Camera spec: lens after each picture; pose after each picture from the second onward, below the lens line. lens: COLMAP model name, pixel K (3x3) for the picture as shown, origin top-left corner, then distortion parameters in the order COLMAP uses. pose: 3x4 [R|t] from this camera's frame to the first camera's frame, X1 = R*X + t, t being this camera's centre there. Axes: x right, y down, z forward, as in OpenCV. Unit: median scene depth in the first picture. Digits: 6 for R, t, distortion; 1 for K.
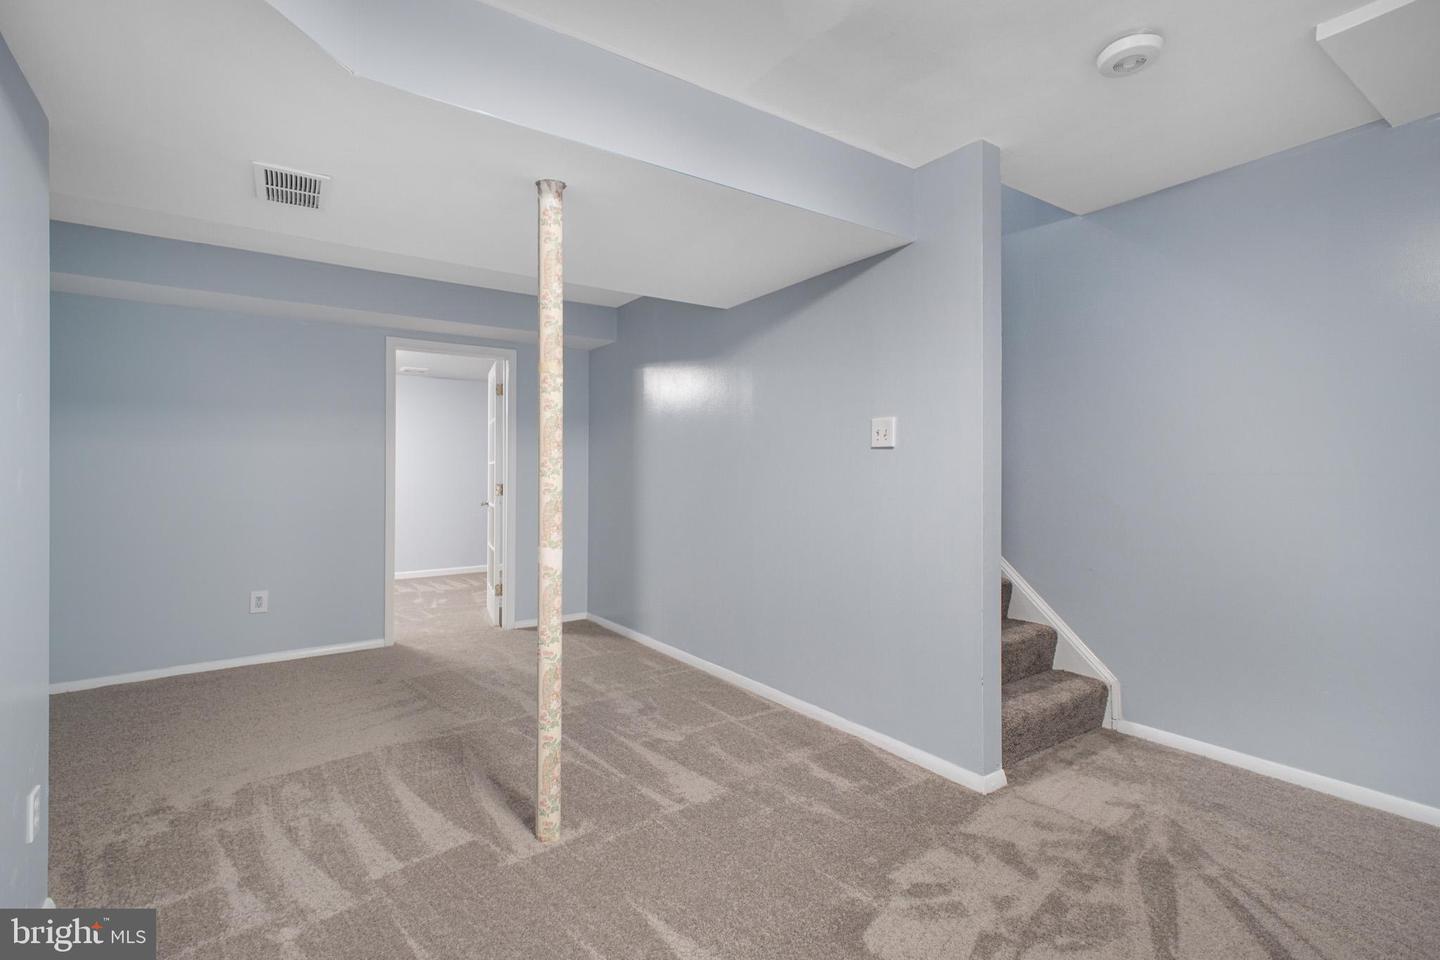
lens RADIAL K [[668.1, 0, 715.3], [0, 668.1, 472.3], [0, 0, 1]] dist [0.001021, -0.006357]
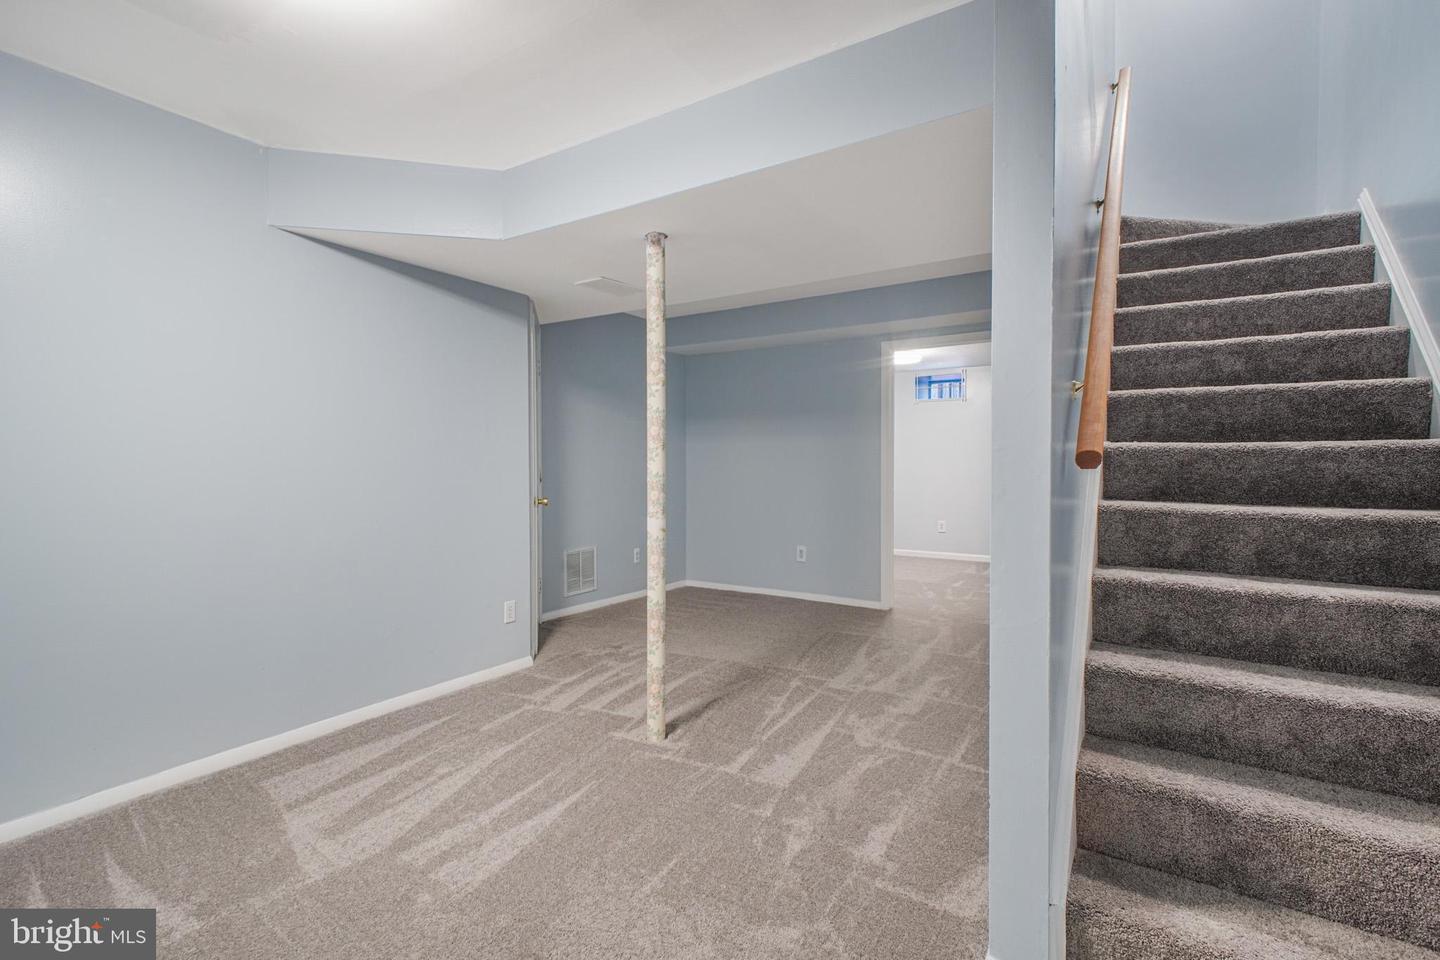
lens RADIAL K [[668.1, 0, 715.9], [0, 668.1, 474.0], [0, 0, 1]] dist [0.001021, -0.006357]
pose [[0.382755, 0.028497, -0.923410, 0.828186], [-0.011608, 0.999594, 0.026036, -0.005036], [0.923777, 0.000754, 0.382931, 0.508746]]
